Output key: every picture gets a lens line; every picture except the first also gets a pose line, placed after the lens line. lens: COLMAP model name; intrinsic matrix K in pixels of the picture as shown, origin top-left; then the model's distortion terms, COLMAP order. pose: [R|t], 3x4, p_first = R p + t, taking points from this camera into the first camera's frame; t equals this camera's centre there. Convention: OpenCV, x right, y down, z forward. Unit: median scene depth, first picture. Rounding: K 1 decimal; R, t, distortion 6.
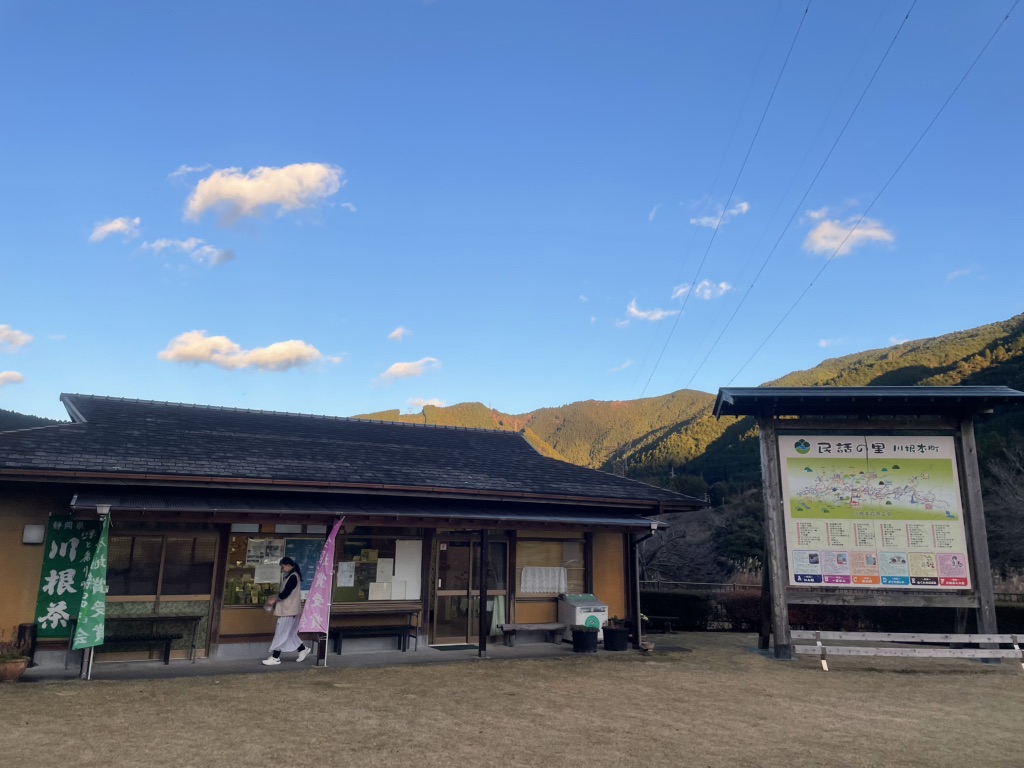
lens RADIAL K [[789.1, 0, 512.0], [0, 789.1, 384.0], [0, 0, 1]] dist [0.076073, -0.103899]
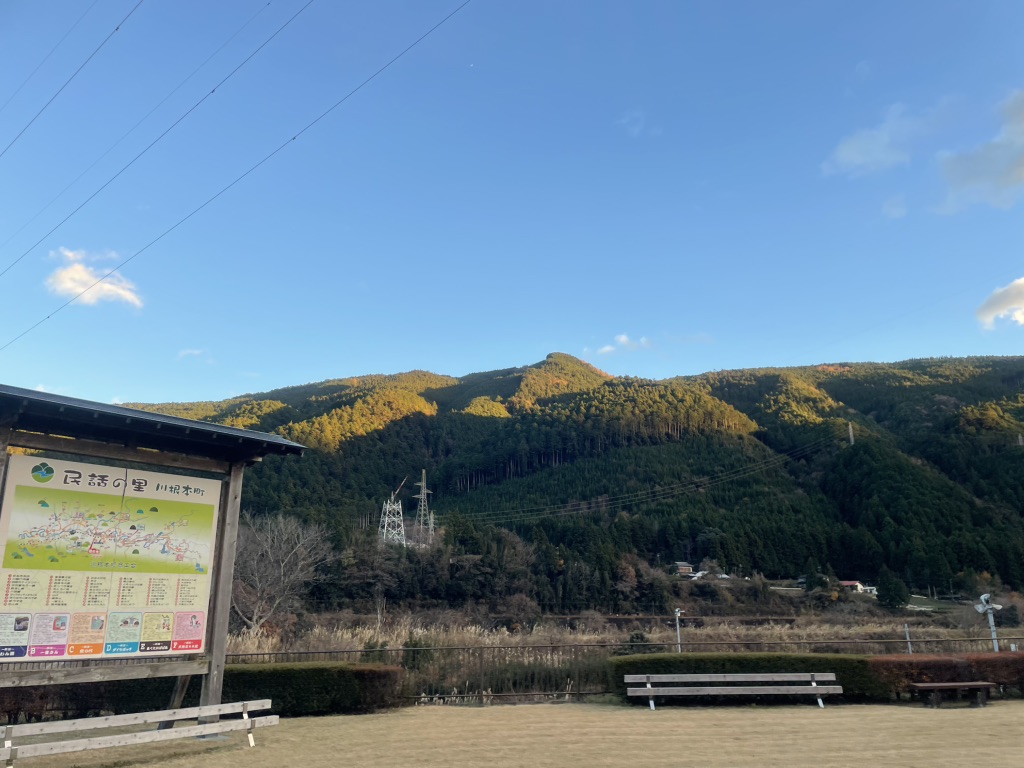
lens RADIAL K [[765.6, 0, 512.0], [0, 765.6, 384.0], [0, 0, 1]] dist [0.086865, -0.091089]
pose [[0.585362, 0.213283, 0.782216, 0.028305], [-0.149779, 0.976620, -0.154205, 0.044327], [-0.796817, -0.026893, 0.603622, 0.201611]]
